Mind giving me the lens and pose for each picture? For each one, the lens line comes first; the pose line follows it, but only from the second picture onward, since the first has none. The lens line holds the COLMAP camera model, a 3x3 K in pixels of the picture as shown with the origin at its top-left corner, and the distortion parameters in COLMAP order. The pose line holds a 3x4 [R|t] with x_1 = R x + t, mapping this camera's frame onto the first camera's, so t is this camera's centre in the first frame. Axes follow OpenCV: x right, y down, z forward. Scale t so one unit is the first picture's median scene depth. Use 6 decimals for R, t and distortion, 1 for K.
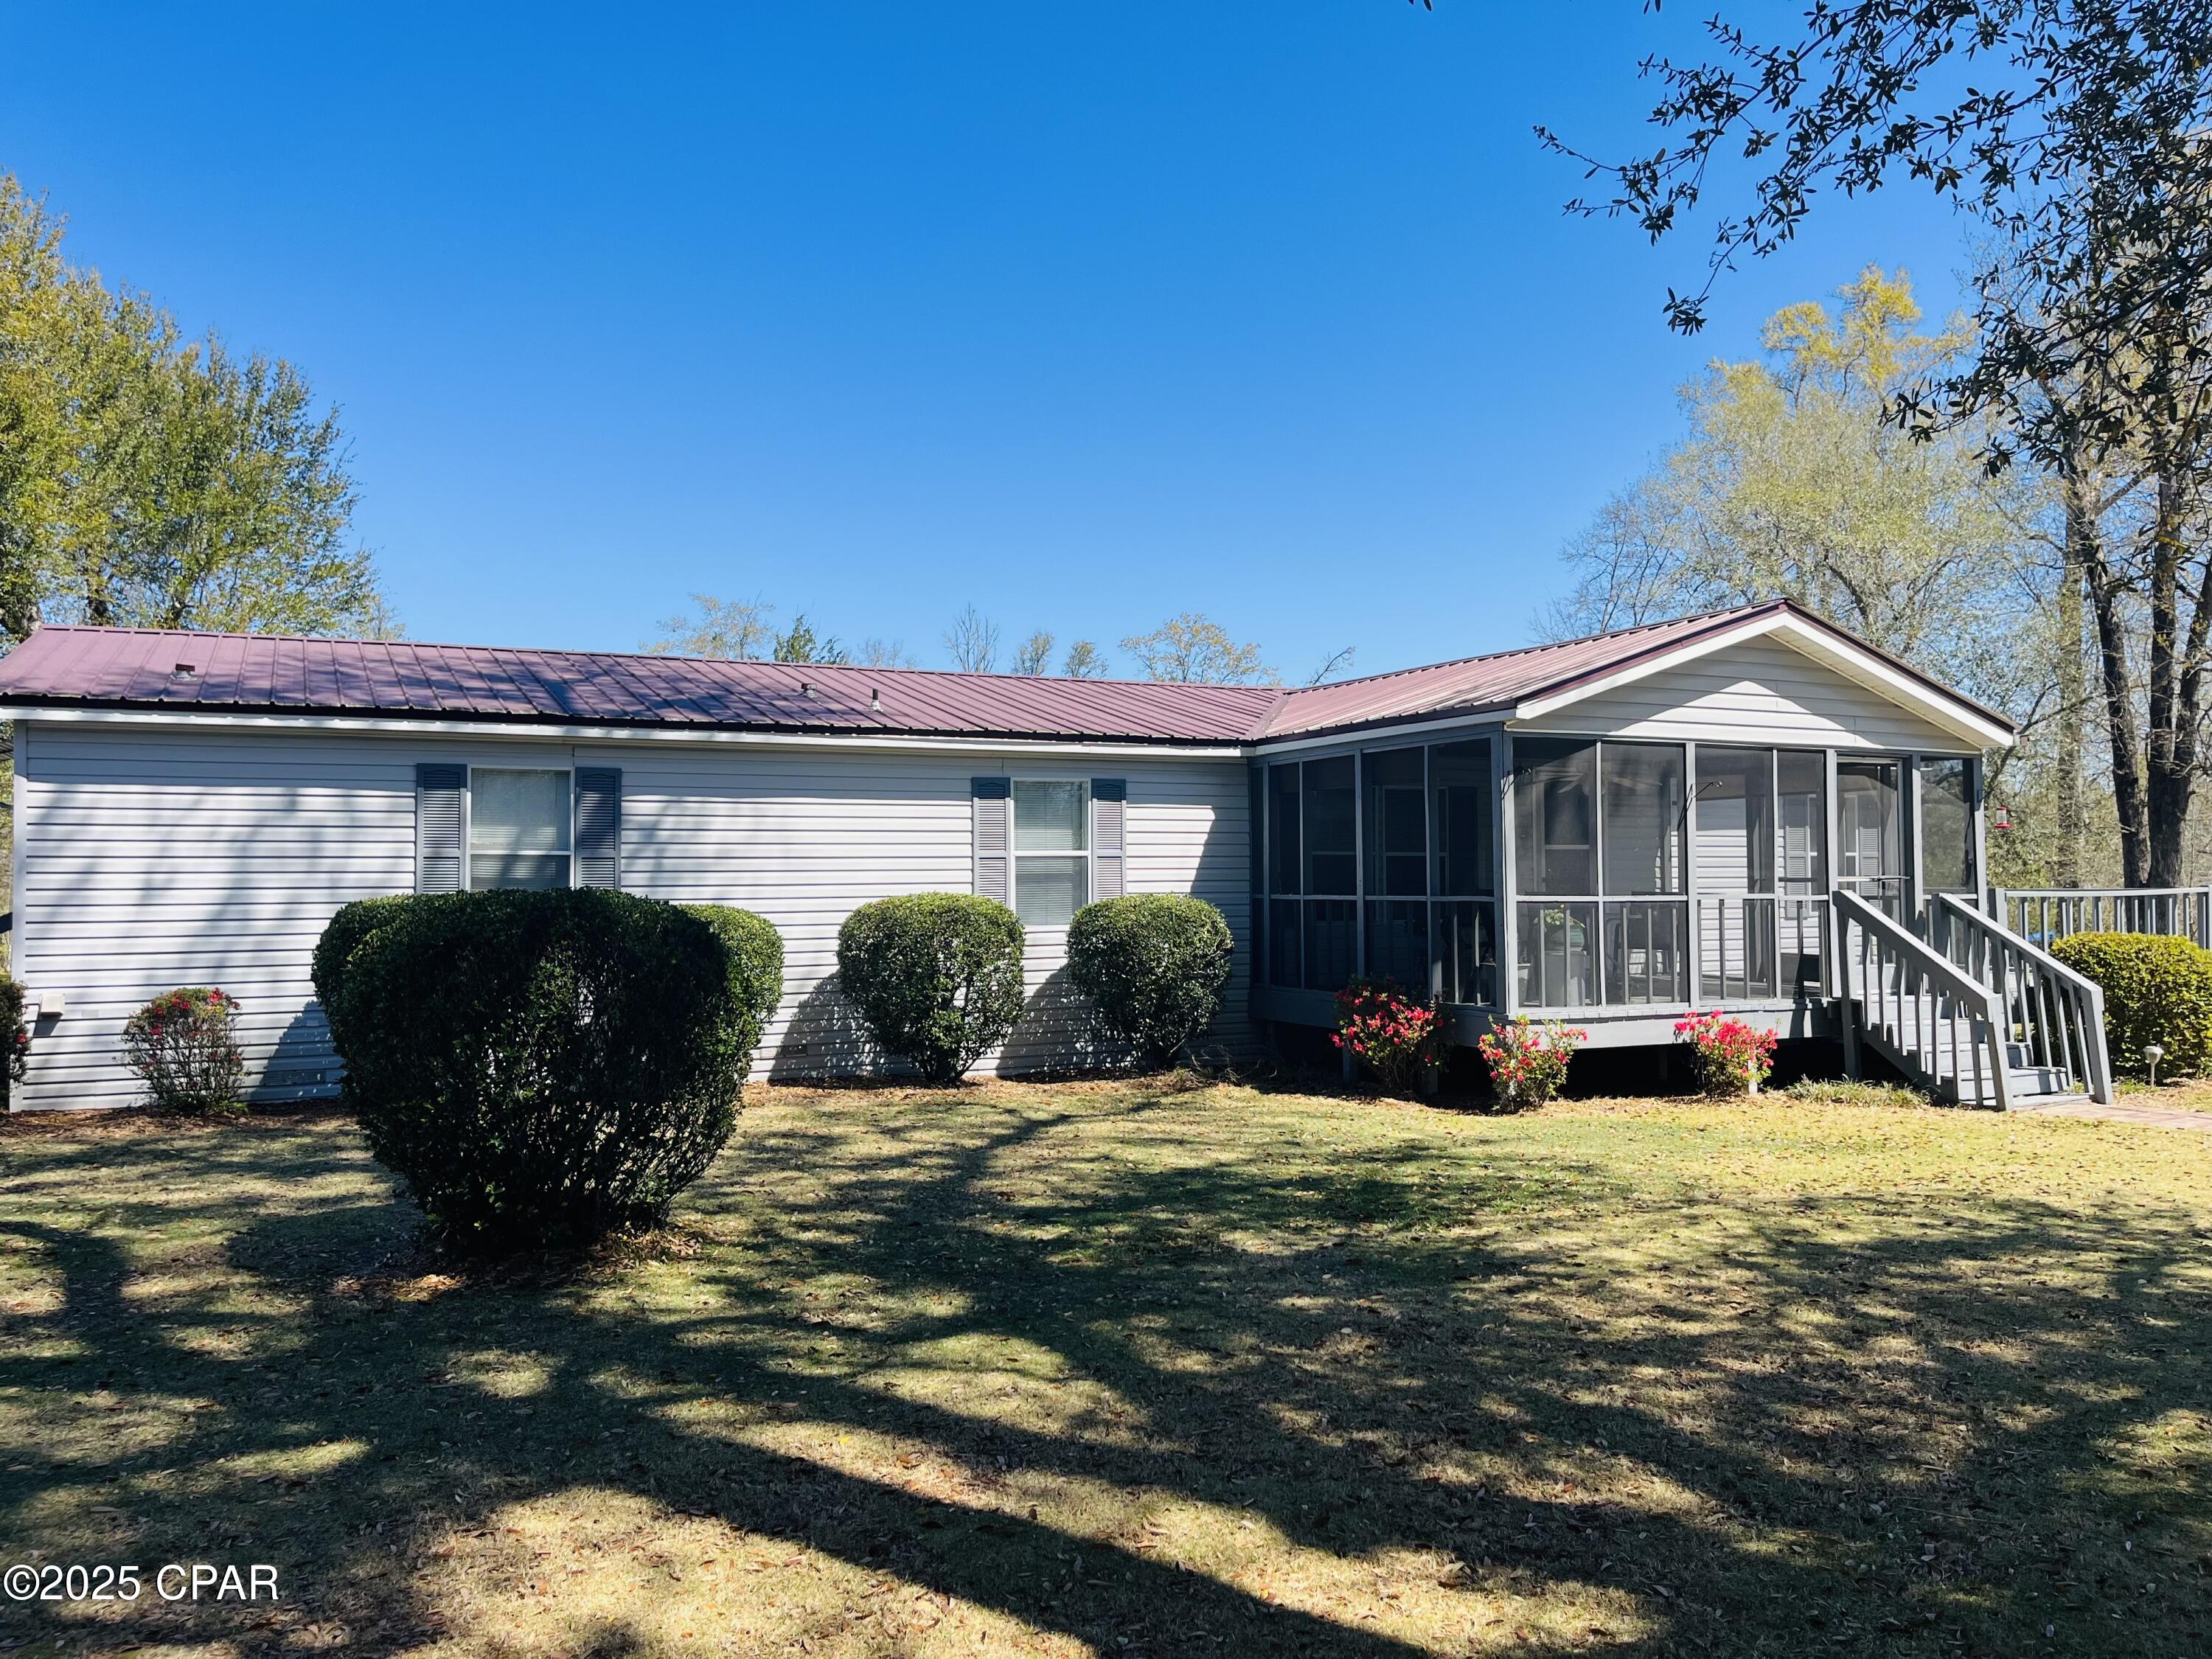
lens RADIAL K [[1473.7, 0, 1106.0], [0, 1473.7, 829.5], [0, 0, 1]] dist [-0.023641, -0.001719]
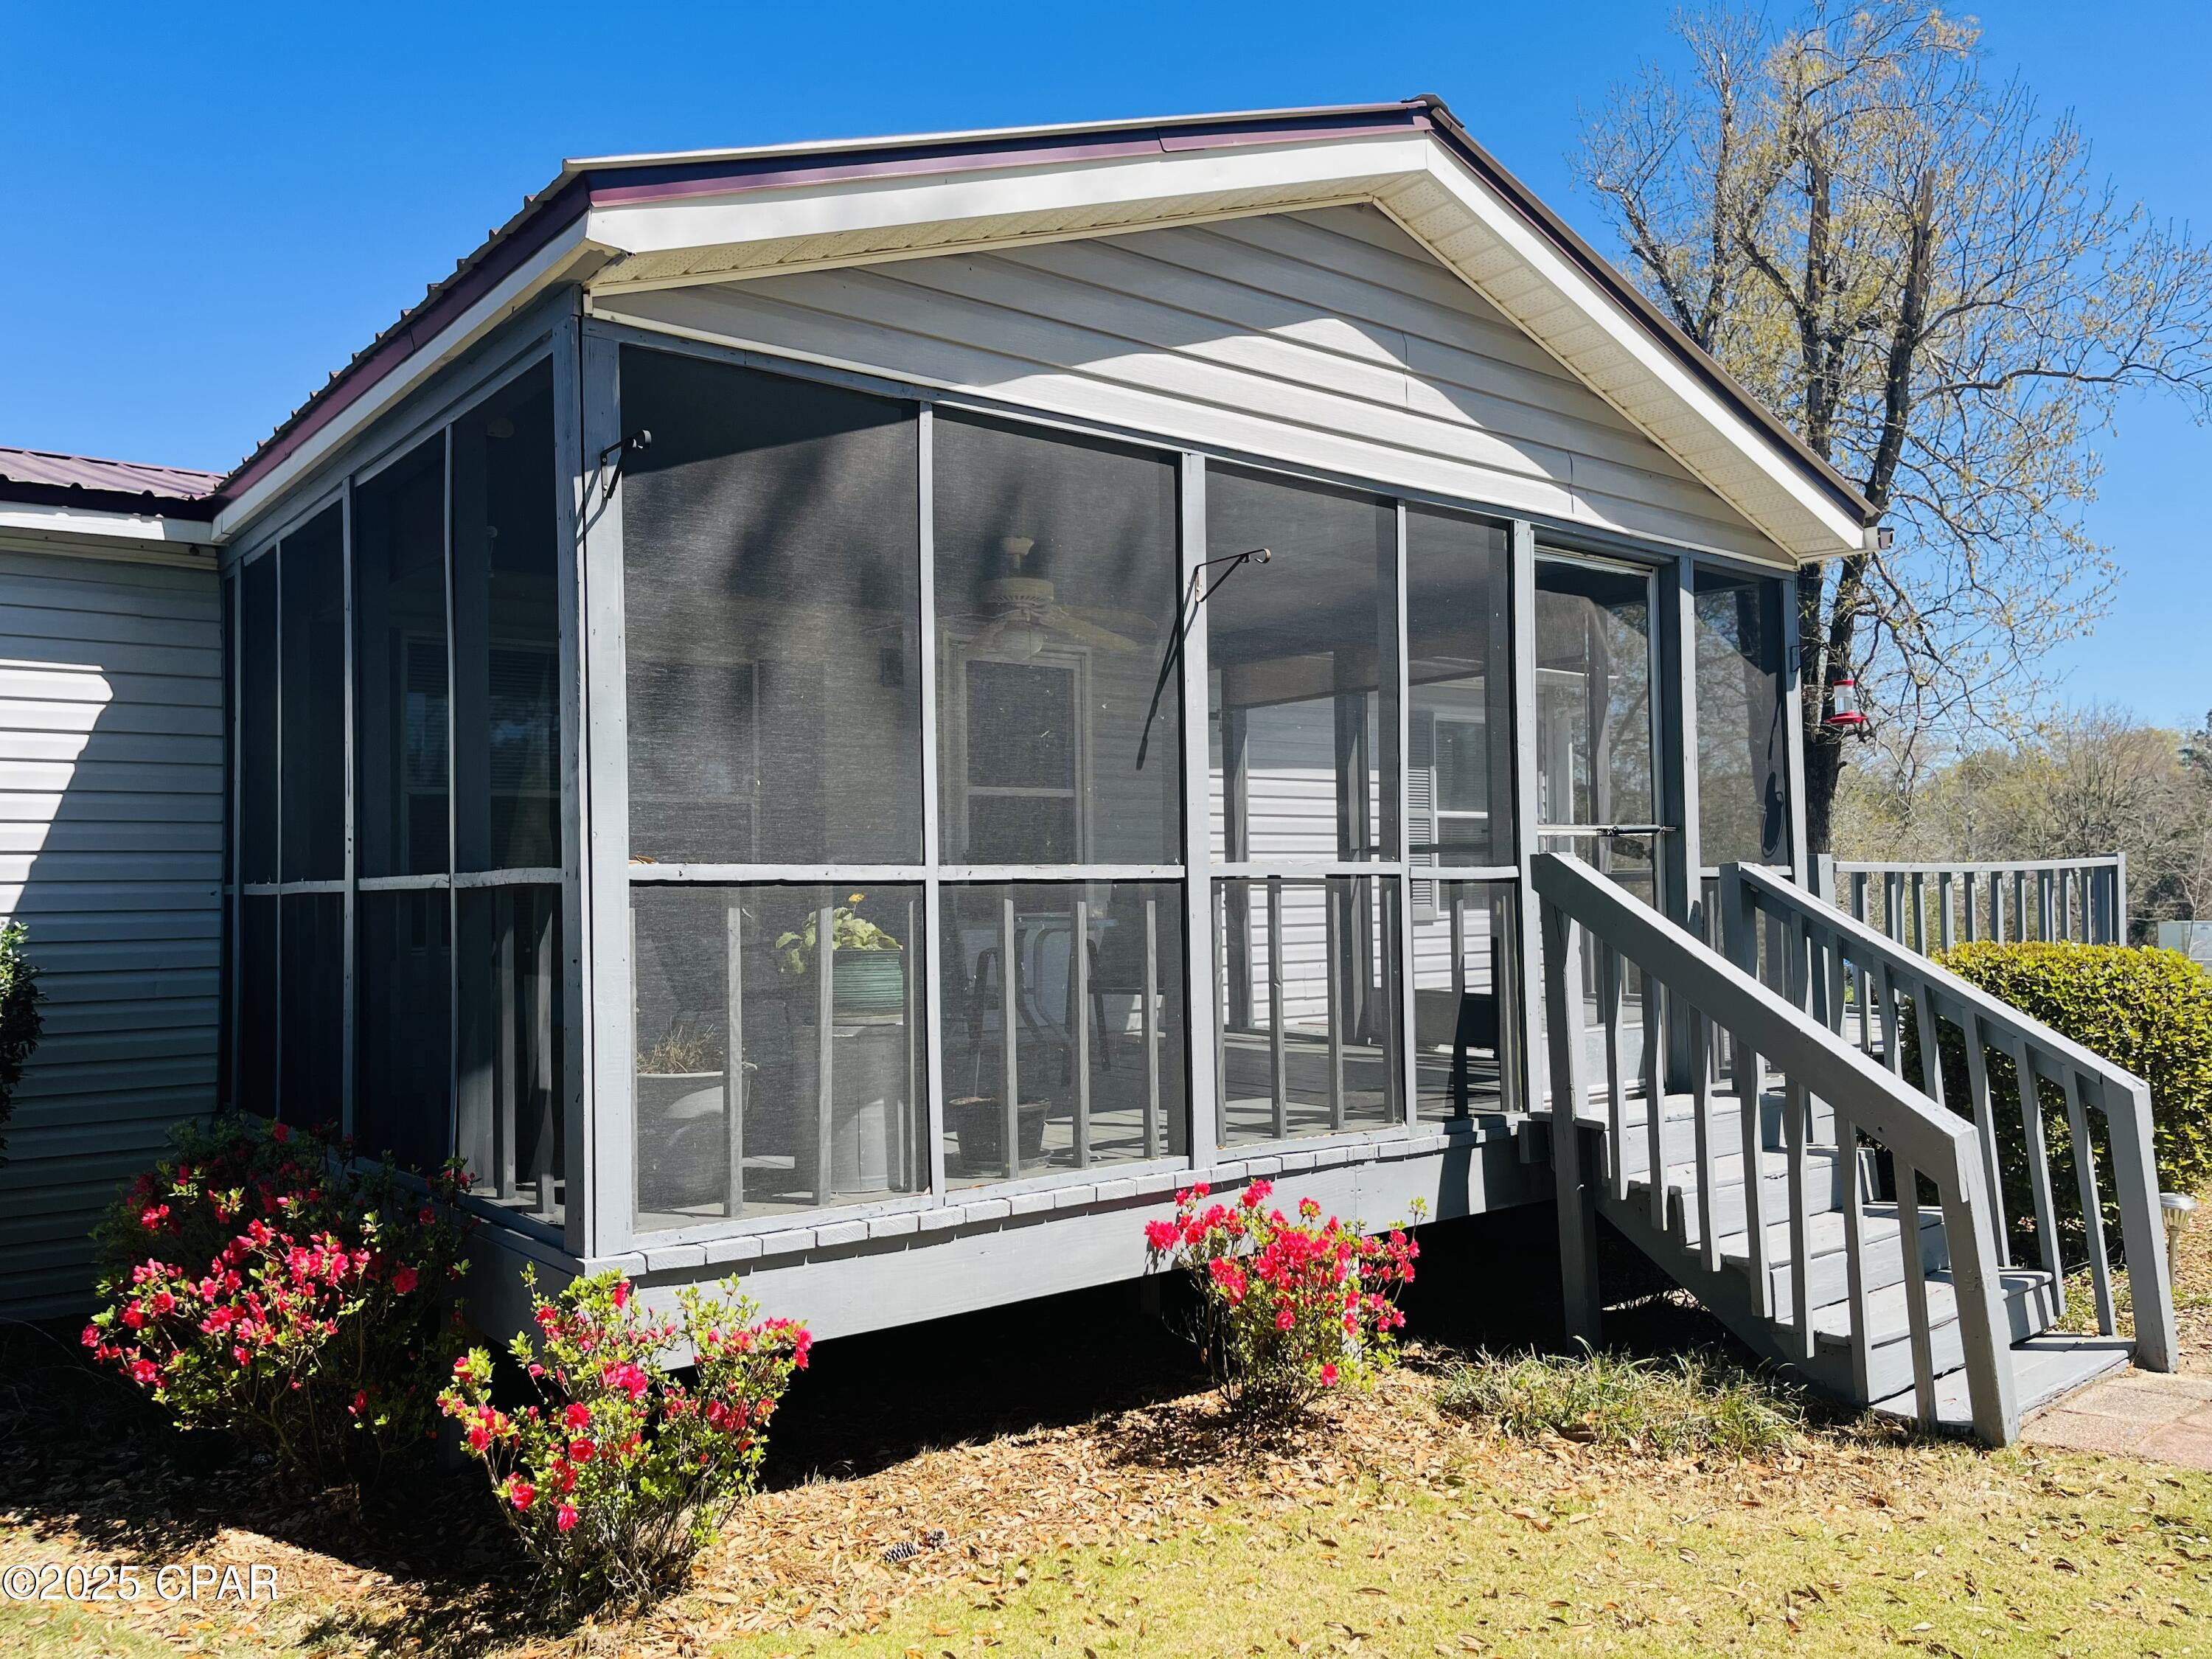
lens RADIAL K [[1678.6, 0, 1106.0], [0, 1678.6, 829.5], [0, 0, 1]] dist [-0.000573, 0.000442]
pose [[0.962485, -0.001510, 0.271332, 0.259348], [0.001649, 0.999999, -0.000285, 0.035886], [-0.271331, 0.000722, 0.962486, 0.592560]]
